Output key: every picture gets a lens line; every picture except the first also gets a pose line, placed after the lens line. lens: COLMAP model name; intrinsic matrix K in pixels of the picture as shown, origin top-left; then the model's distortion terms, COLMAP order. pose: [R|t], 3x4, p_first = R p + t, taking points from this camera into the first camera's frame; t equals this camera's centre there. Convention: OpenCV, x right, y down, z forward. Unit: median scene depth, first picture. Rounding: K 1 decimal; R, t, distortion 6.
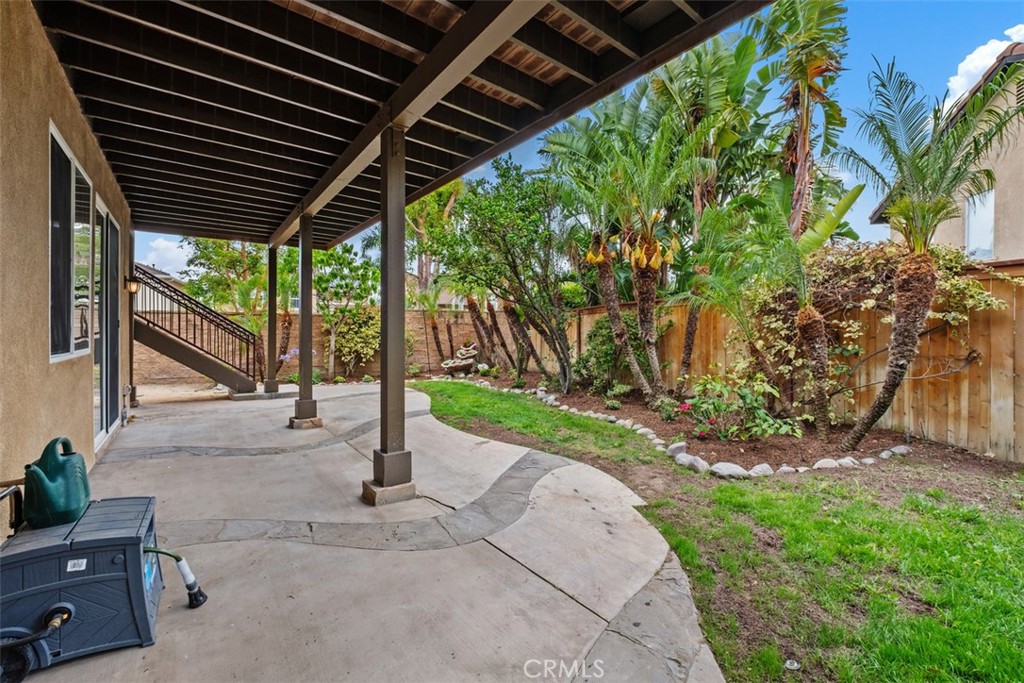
lens RADIAL K [[449.8, 0, 512.0], [0, 449.8, 341.5], [0, 0, 1]] dist [0.001233, -0.000004]
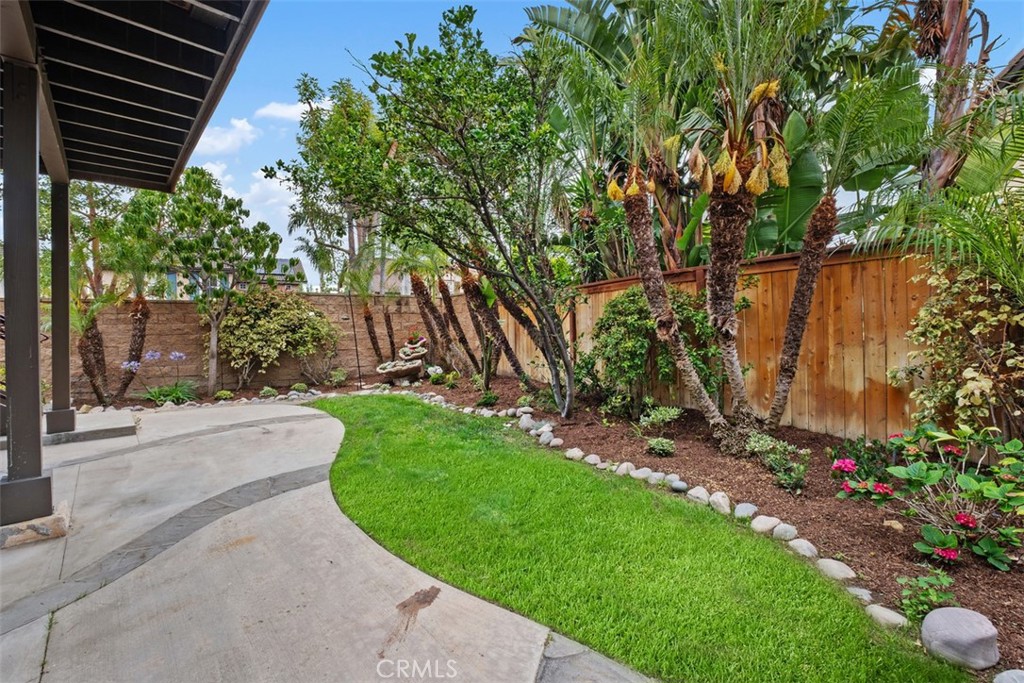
lens RADIAL K [[449.8, 0, 512.0], [0, 449.8, 341.5], [0, 0, 1]] dist [0.001233, -0.000004]
pose [[0.995465, -0.017818, 0.093445, -0.008143], [0.016043, 0.999677, 0.019715, -0.003643], [-0.093766, -0.018127, 0.995429, 0.278210]]
